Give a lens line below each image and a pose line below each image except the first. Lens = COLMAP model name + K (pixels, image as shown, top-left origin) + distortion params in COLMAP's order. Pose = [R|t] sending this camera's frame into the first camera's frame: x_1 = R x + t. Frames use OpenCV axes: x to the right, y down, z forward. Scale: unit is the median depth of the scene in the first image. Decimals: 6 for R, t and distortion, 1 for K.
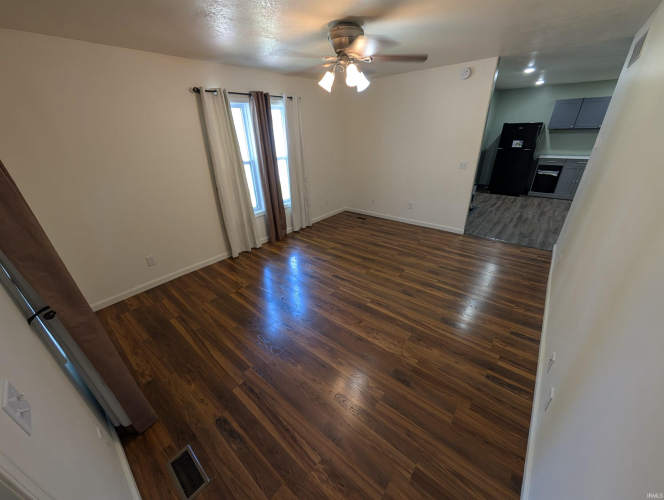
lens RADIAL K [[251.7, 0, 332.0], [0, 251.7, 250.0], [0, 0, 1]] dist [-0.000304, 0.000010]
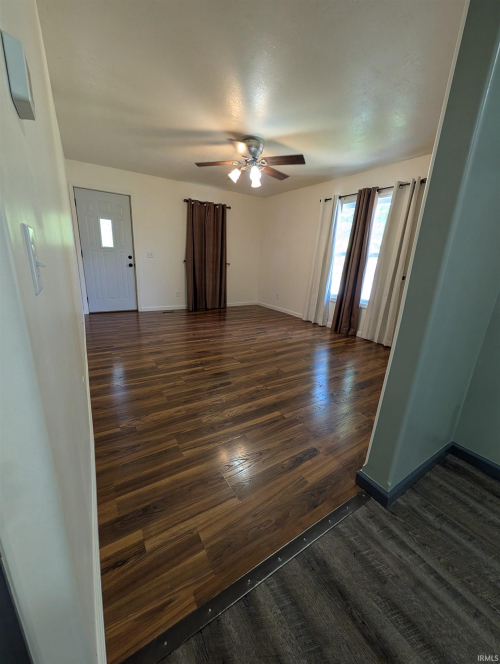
lens RADIAL K [[251.7, 0, 248.9], [0, 251.7, 327.5], [0, 0, 1]] dist [-0.000304, 0.000010]
pose [[-0.296430, 0.275766, -0.914375, 1.000549], [-0.454383, 0.801385, 0.388996, -0.354023], [0.840039, 0.530787, -0.112251, 1.021972]]
